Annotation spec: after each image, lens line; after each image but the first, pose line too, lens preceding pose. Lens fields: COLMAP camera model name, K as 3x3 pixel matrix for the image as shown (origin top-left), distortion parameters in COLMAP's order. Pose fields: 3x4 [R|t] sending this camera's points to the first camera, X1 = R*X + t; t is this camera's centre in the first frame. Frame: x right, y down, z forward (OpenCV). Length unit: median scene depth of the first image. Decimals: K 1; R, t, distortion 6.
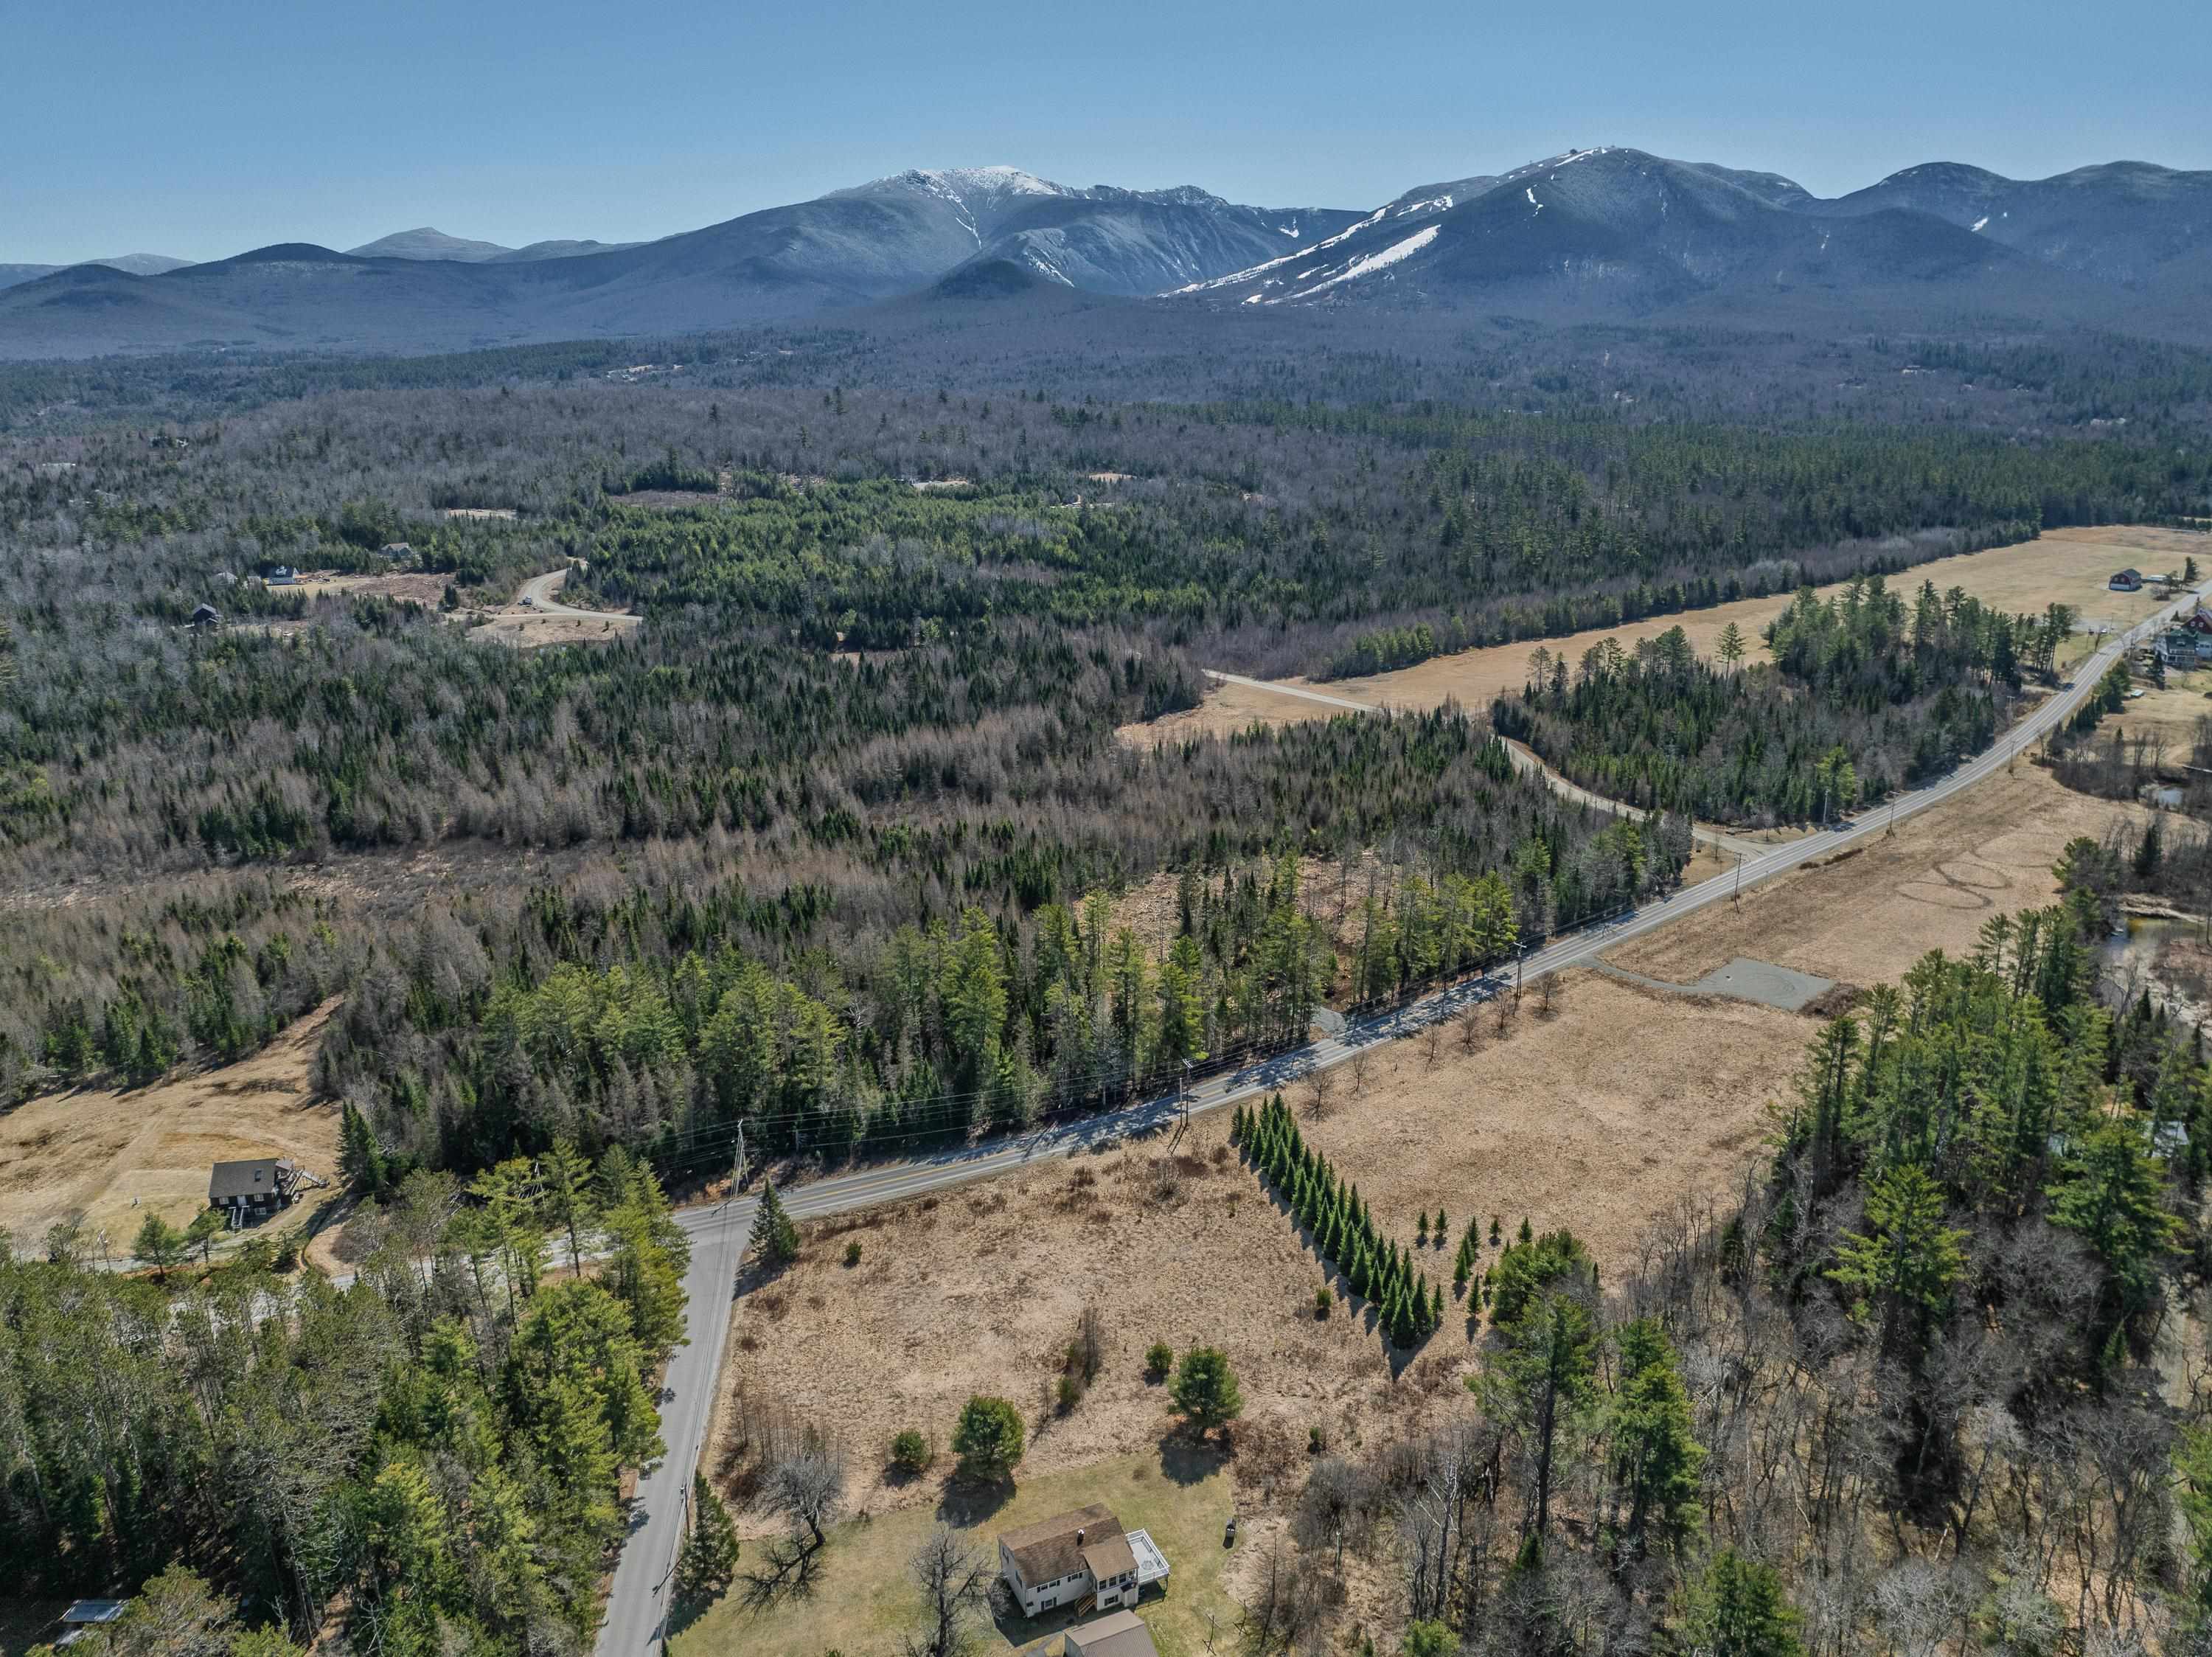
lens RADIAL K [[1564.1, 0, 1102.5], [0, 1564.1, 820.5], [0, 0, 1]] dist [-0.044463, 0.008782]
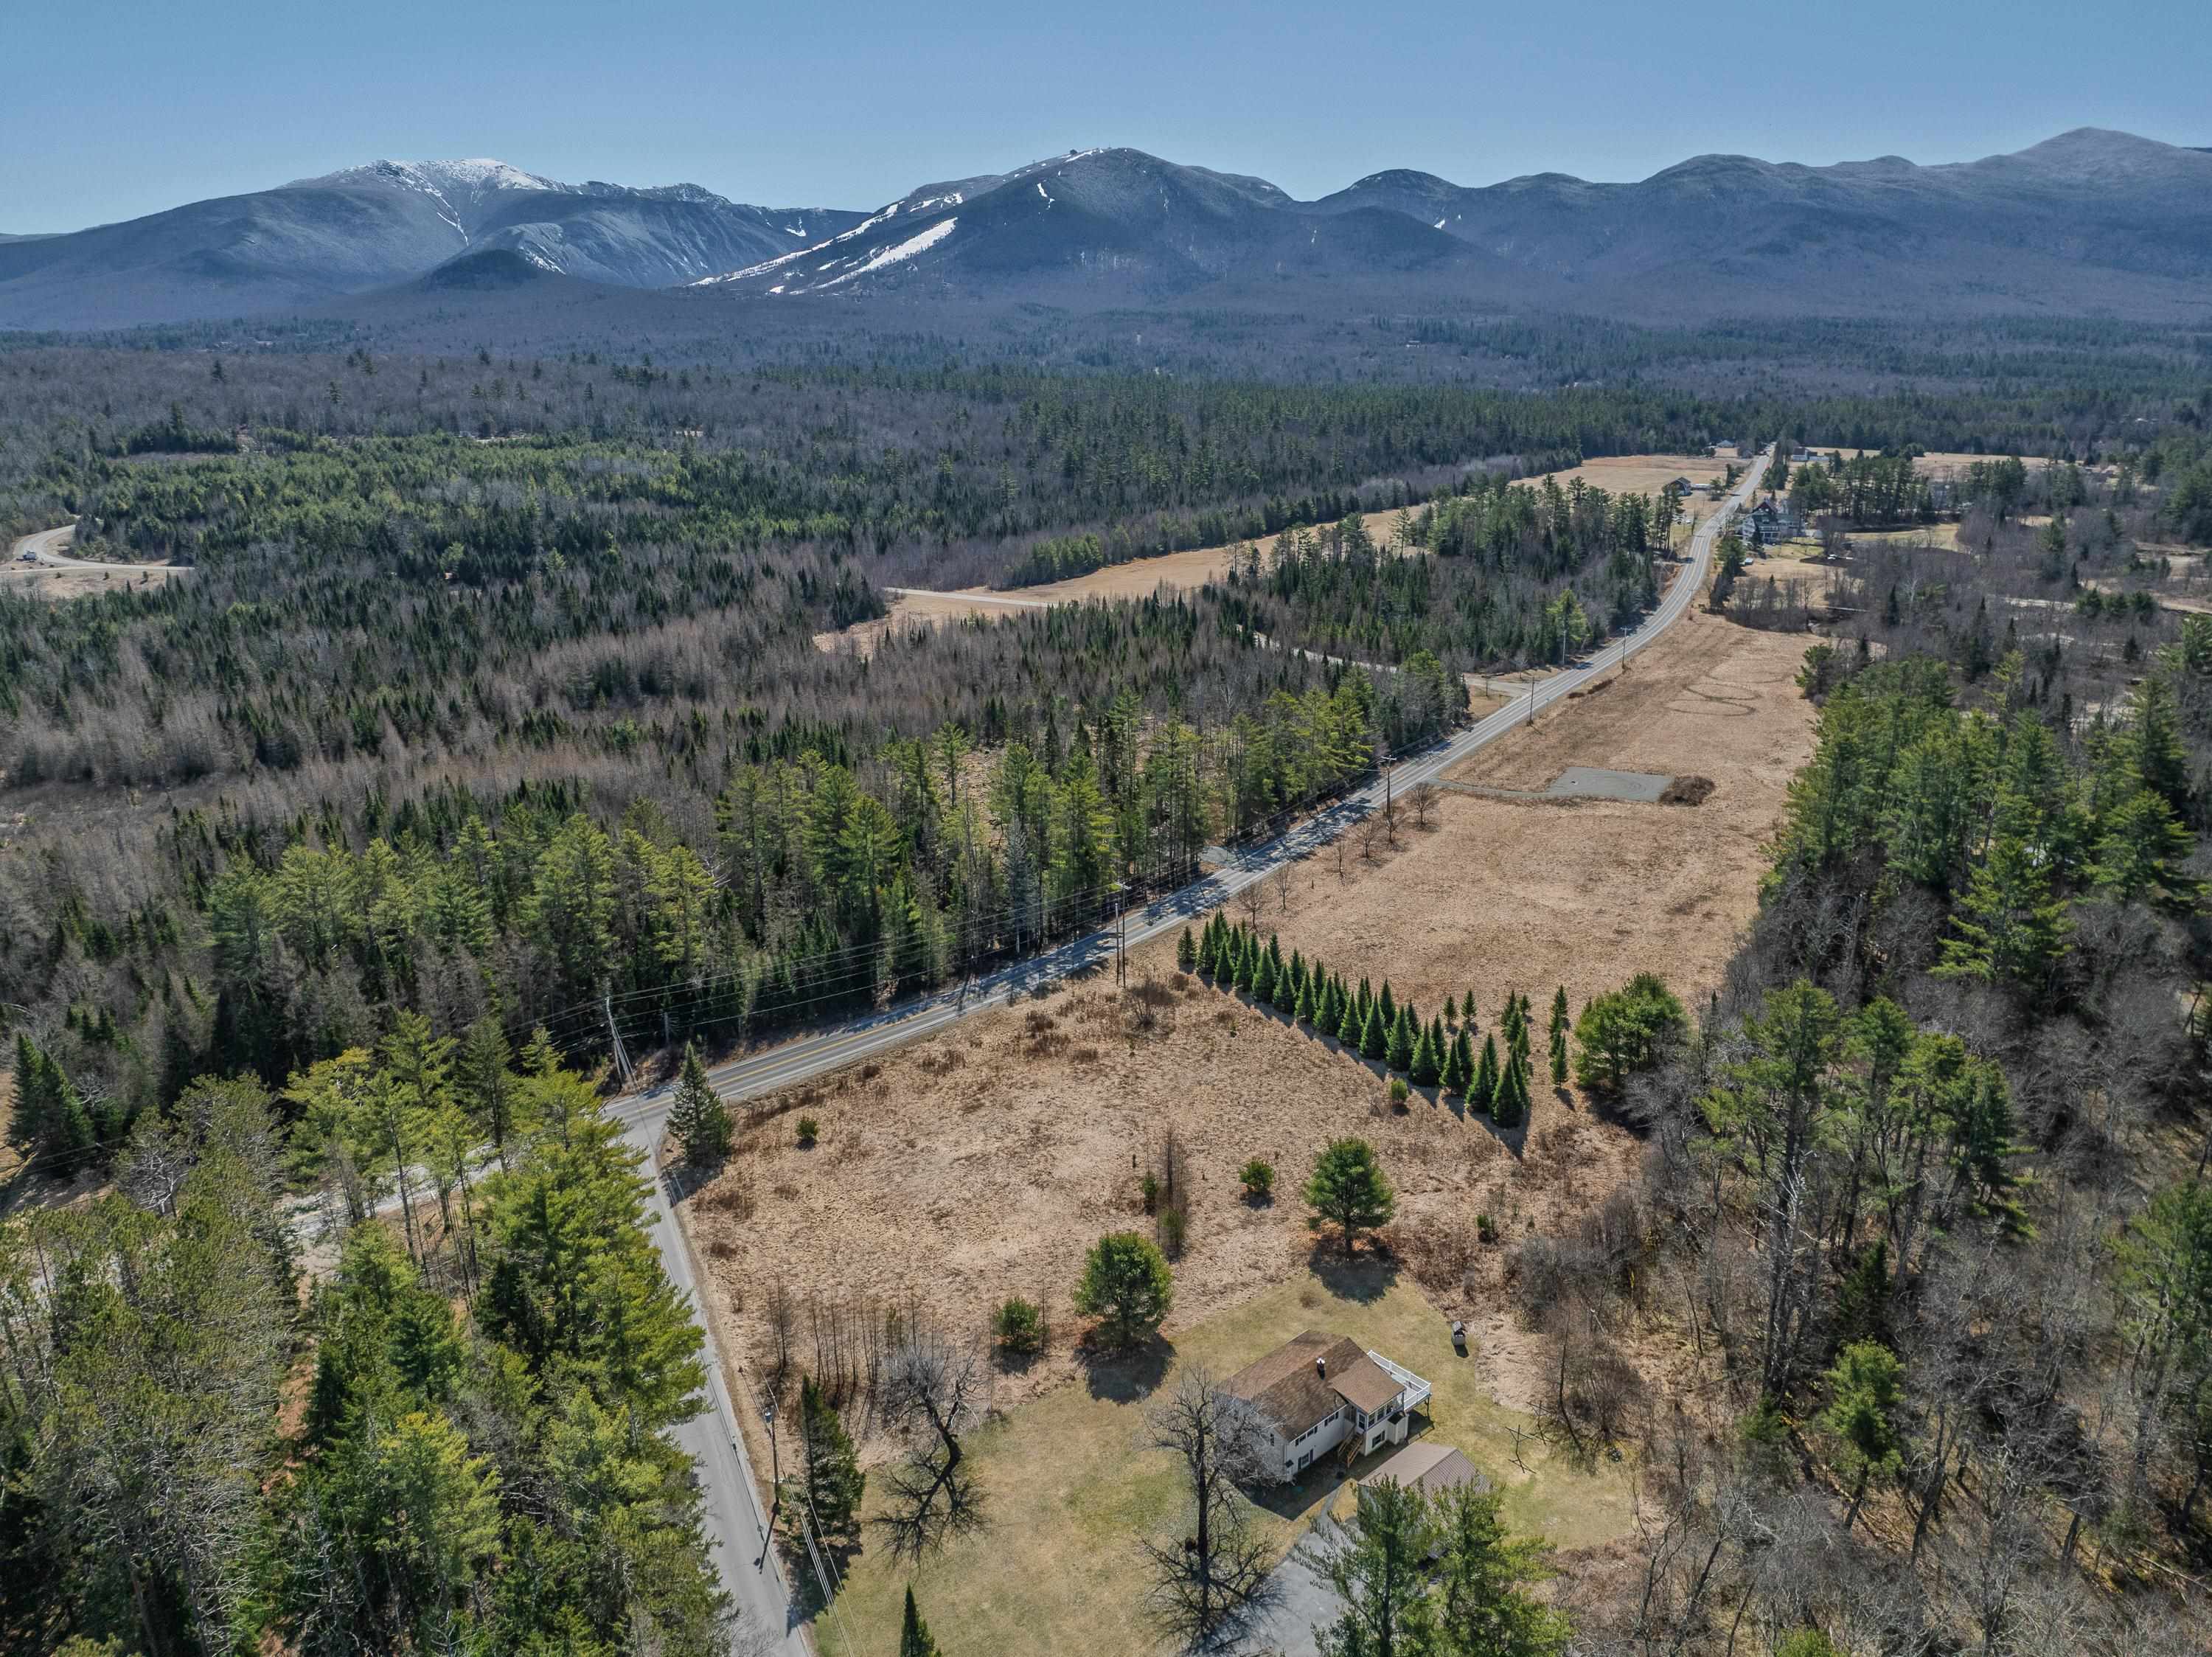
lens RADIAL K [[1564.1, 0, 1102.5], [0, 1564.1, 820.5], [0, 0, 1]] dist [-0.044463, 0.008782]
pose [[0.955121, -0.086970, 0.283160, -0.140678], [0.088362, 0.996057, 0.007875, 0.081769], [-0.282729, 0.017499, 0.959040, 0.134433]]
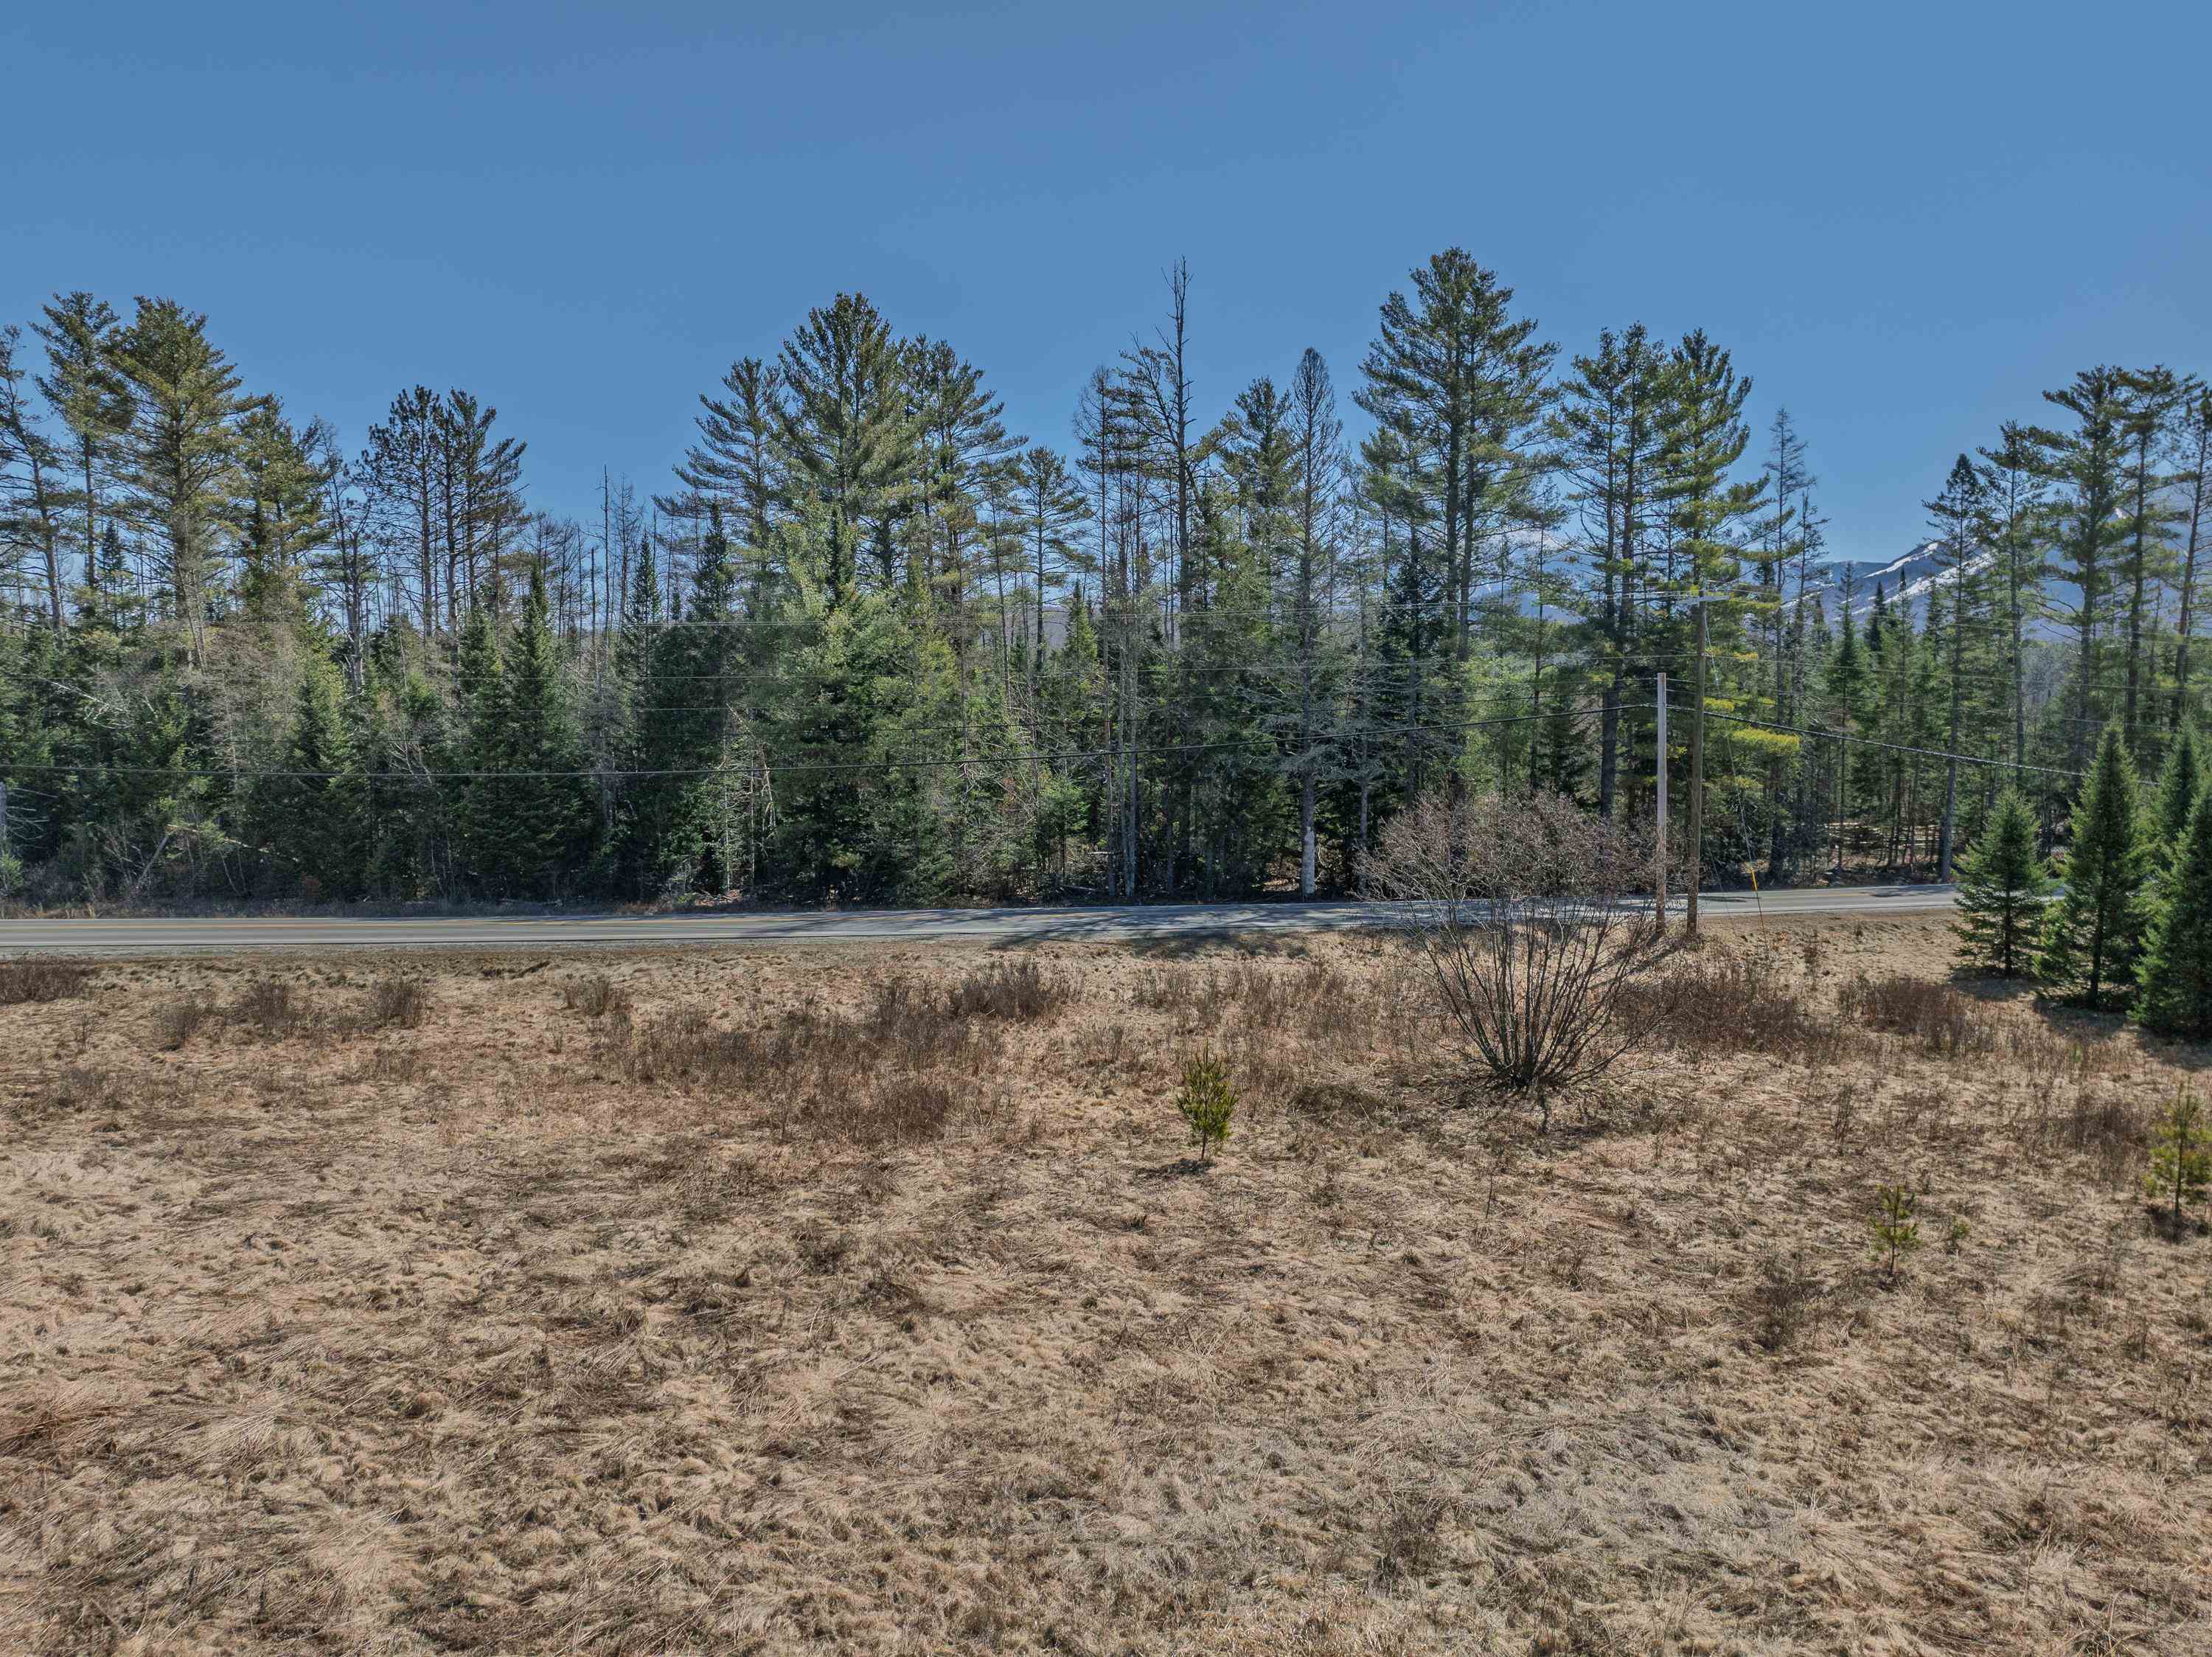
lens RADIAL K [[1564.1, 0, 1102.5], [0, 1564.1, 820.5], [0, 0, 1]] dist [-0.044463, 0.008782]
pose [[0.949034, 0.028264, -0.313905, 0.032806], [-0.098445, 0.972722, -0.210047, 0.167329], [0.299406, 0.230244, 0.925929, 0.583862]]
